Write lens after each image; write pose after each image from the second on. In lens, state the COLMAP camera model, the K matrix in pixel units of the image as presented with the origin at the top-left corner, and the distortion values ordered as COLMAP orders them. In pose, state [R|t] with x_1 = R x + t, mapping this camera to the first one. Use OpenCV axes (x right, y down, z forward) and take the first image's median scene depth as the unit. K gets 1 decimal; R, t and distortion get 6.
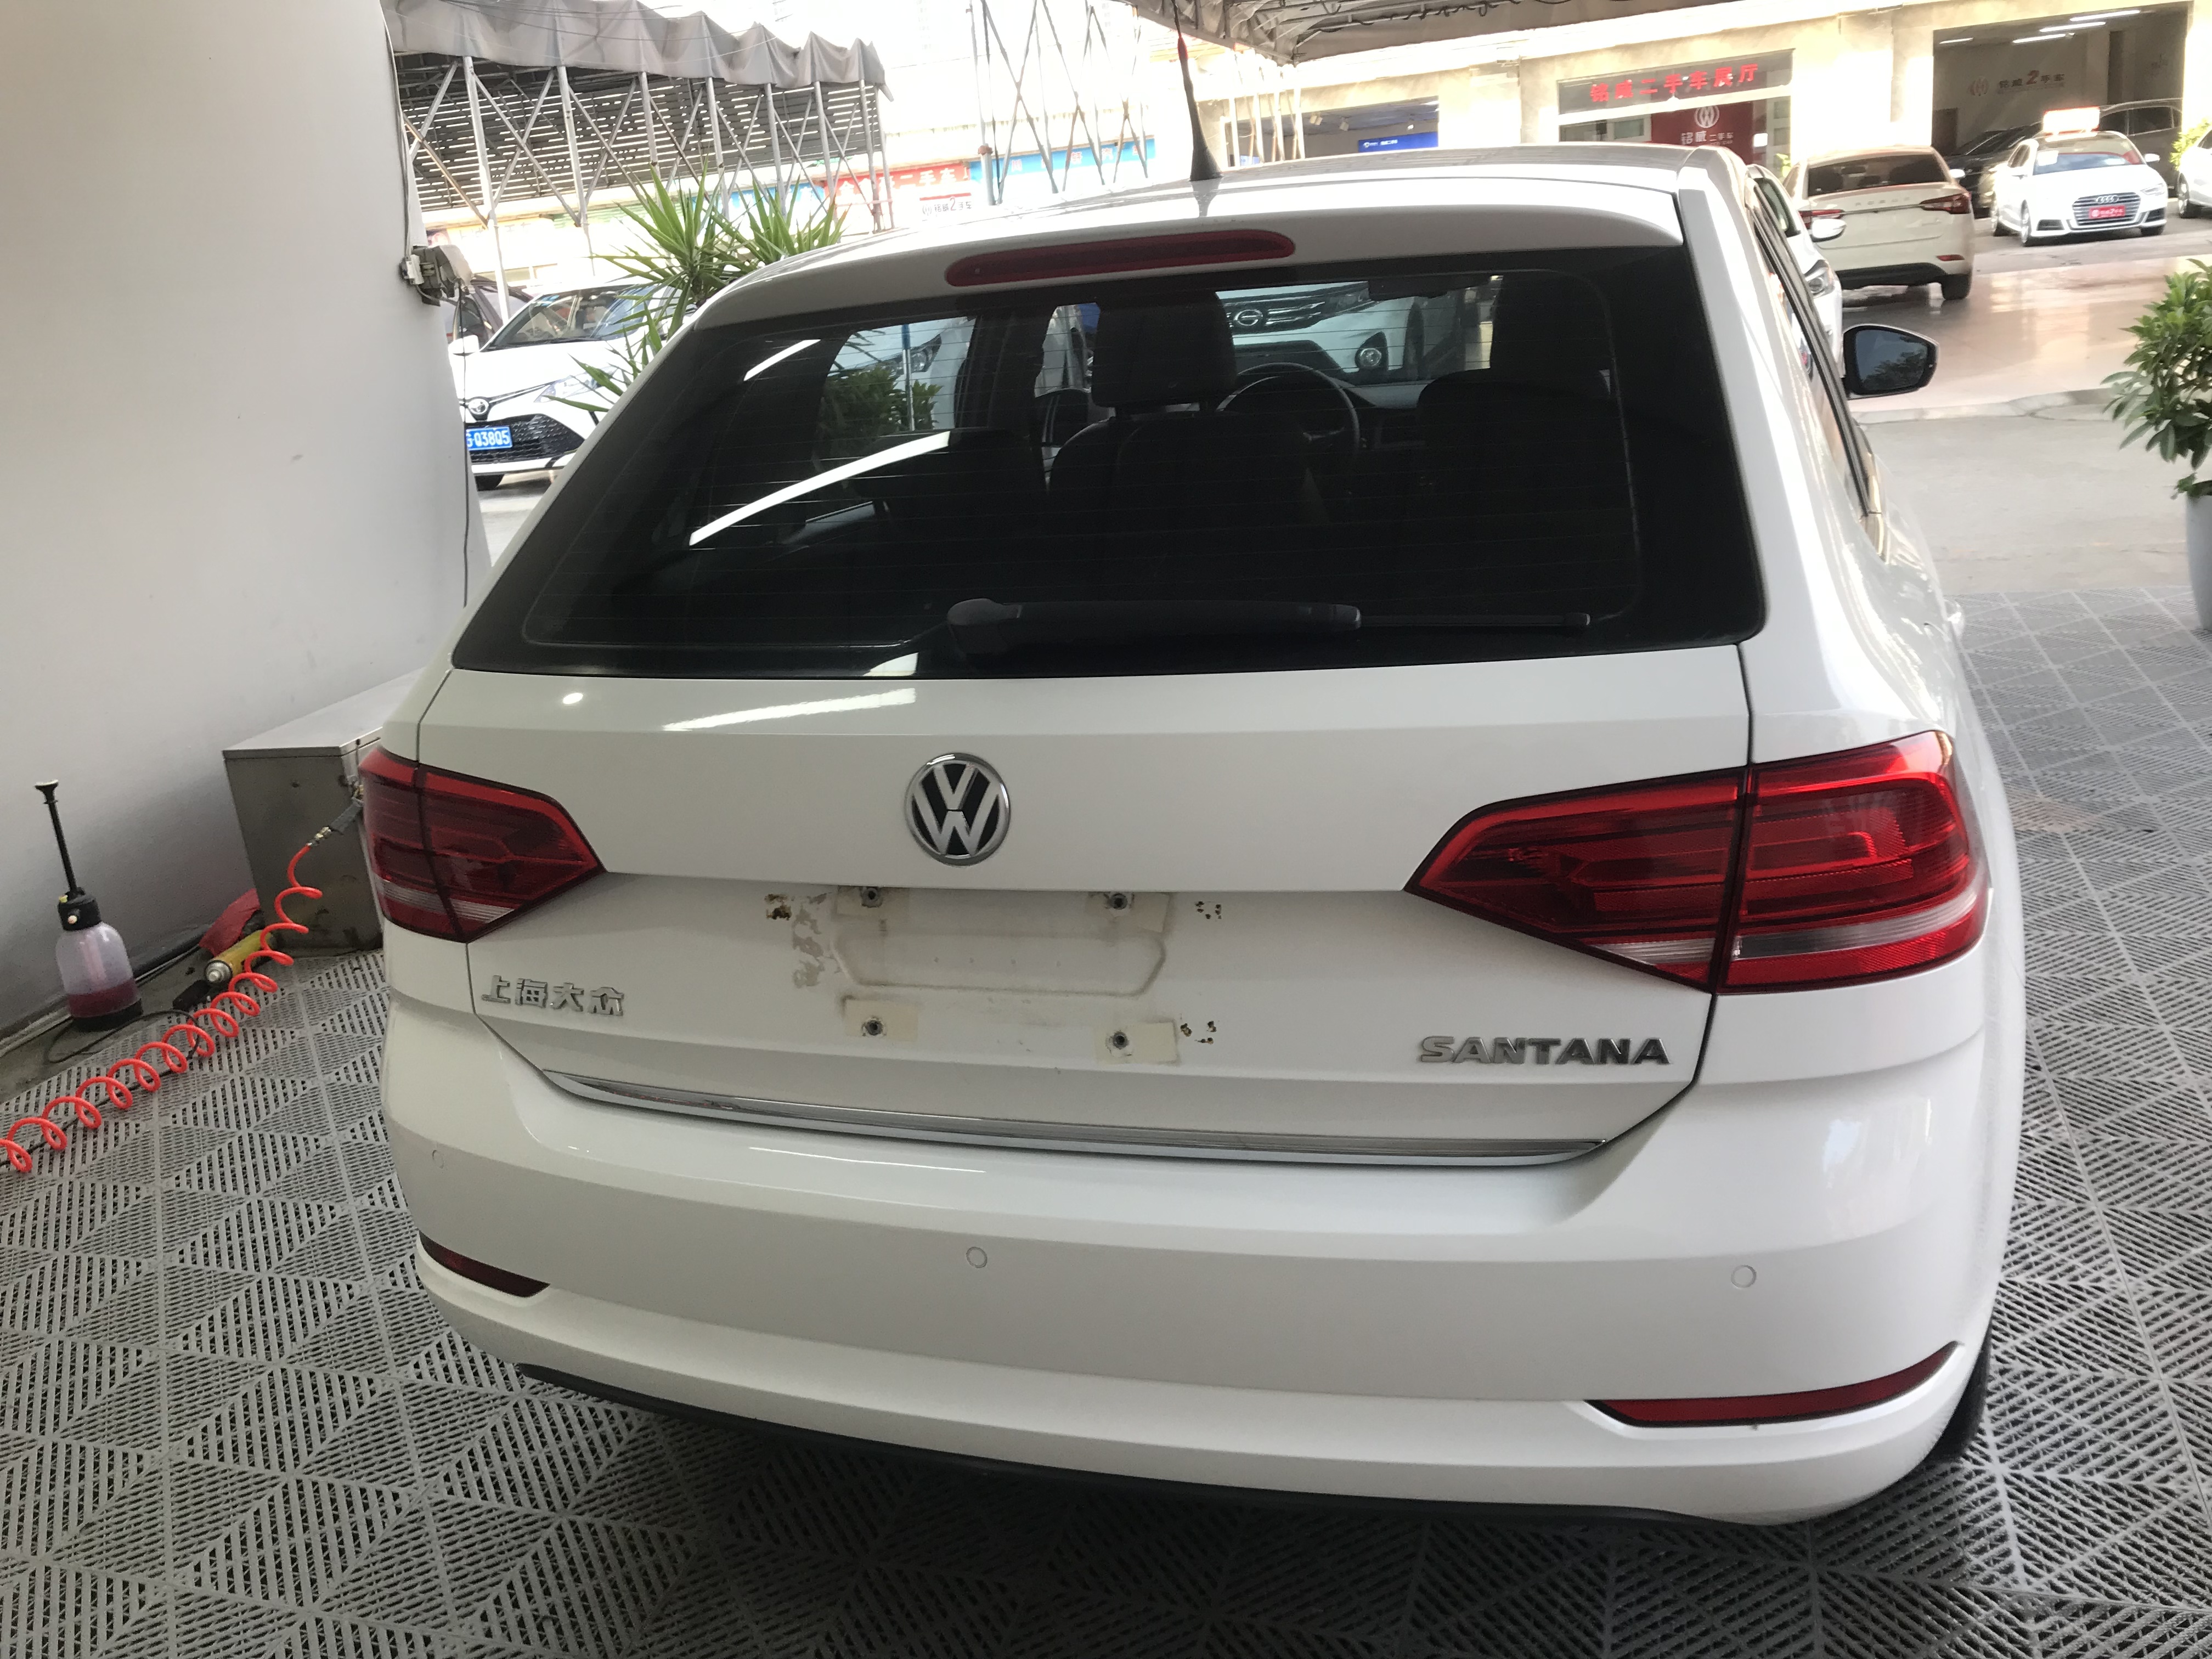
lens RADIAL K [[1818.4, 0, 1107.5], [0, 1818.4, 808.5], [0, 0, 1]] dist [0.040402, -0.057840]
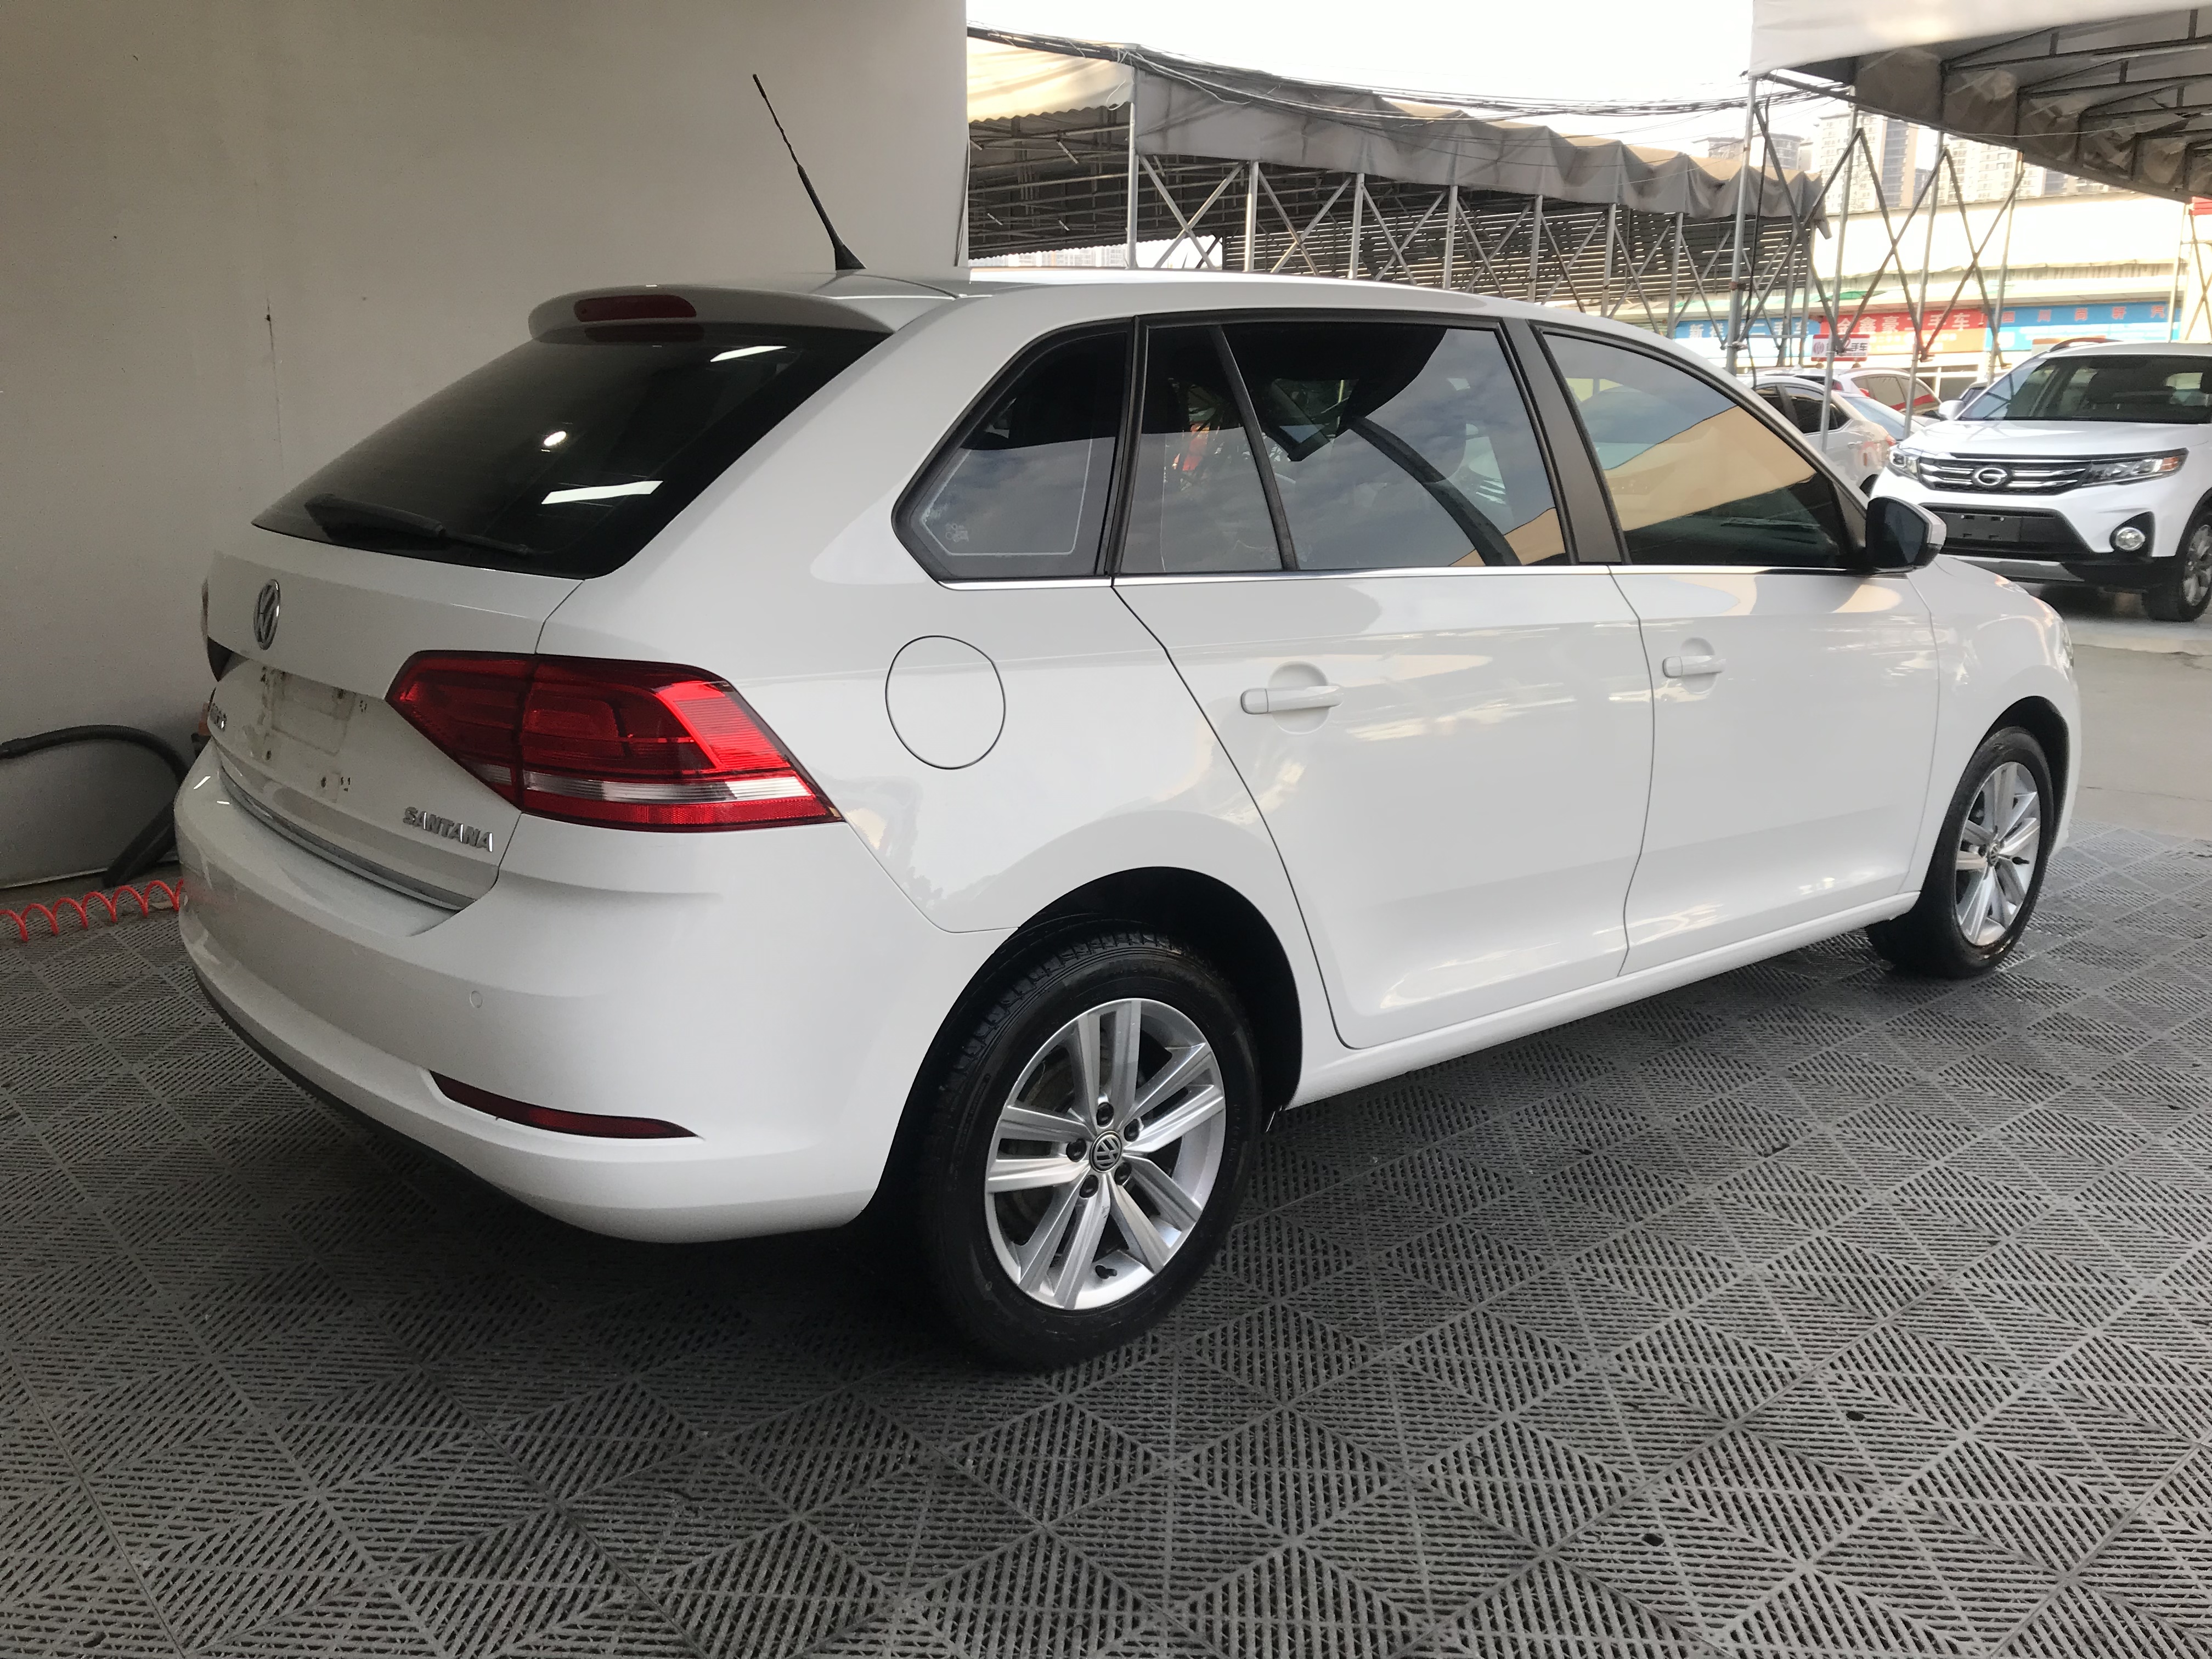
lens RADIAL K [[1818.4, 0, 1127.3], [0, 1818.4, 812.1], [0, 0, 1]] dist [0.040402, -0.057840]
pose [[0.853542, 0.214575, -0.474788, 0.143075], [-0.241387, 0.970418, 0.004620, -0.002182], [0.461735, 0.110664, 0.880088, -0.006182]]
